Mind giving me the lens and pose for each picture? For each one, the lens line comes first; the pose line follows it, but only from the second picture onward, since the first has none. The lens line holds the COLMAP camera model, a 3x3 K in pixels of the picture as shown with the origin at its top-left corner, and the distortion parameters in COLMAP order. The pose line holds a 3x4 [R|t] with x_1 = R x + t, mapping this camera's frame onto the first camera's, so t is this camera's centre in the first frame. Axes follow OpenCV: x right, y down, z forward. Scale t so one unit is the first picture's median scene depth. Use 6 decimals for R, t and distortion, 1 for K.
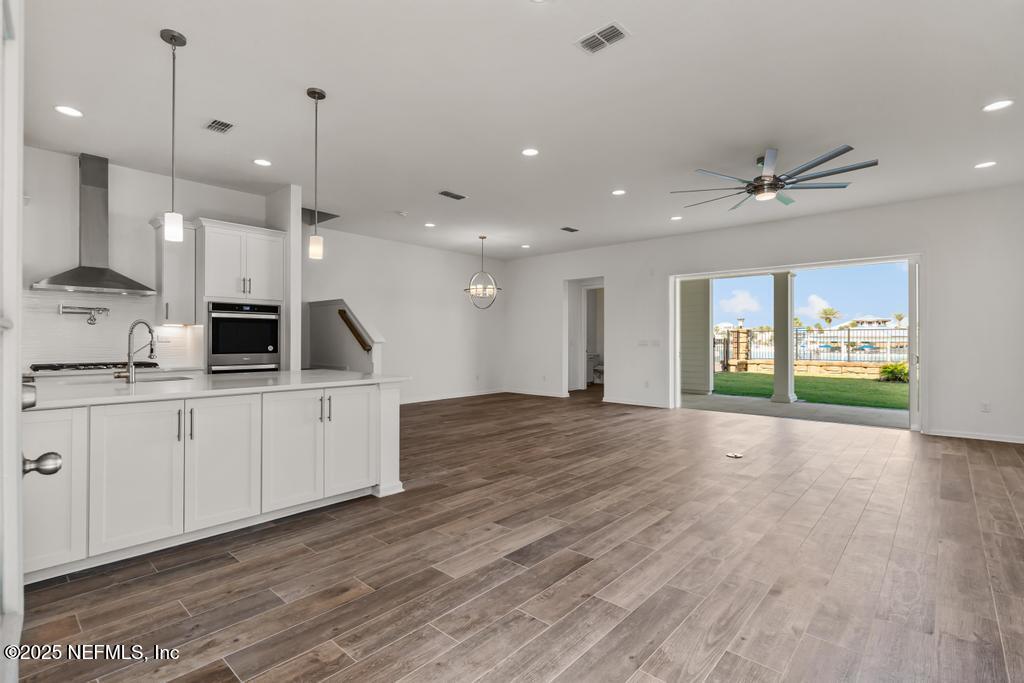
lens RADIAL K [[494.6, 0, 508.2], [0, 494.6, 341.3], [0, 0, 1]] dist [-0.000629, 0.000211]
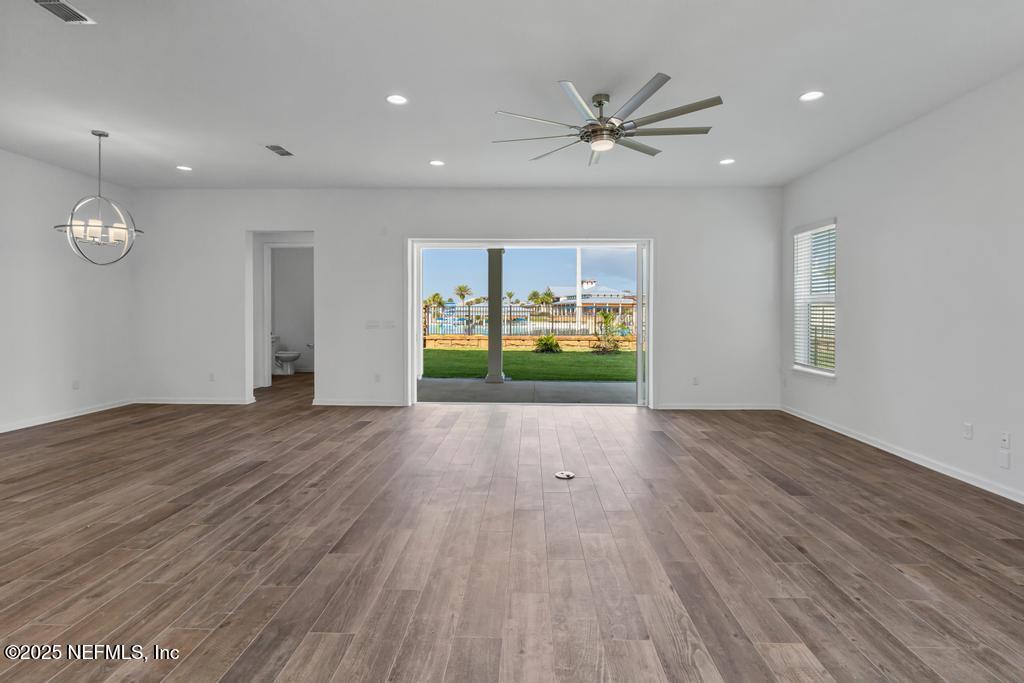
lens RADIAL K [[490.3, 0, 497.6], [0, 490.3, 320.3], [0, 0, 1]] dist [0.003333, -0.000648]
pose [[0.759378, -0.007380, 0.650608, -0.072290], [-0.002740, 0.999891, 0.014540, -0.013416], [-0.650644, -0.012824, 0.759275, 0.299582]]
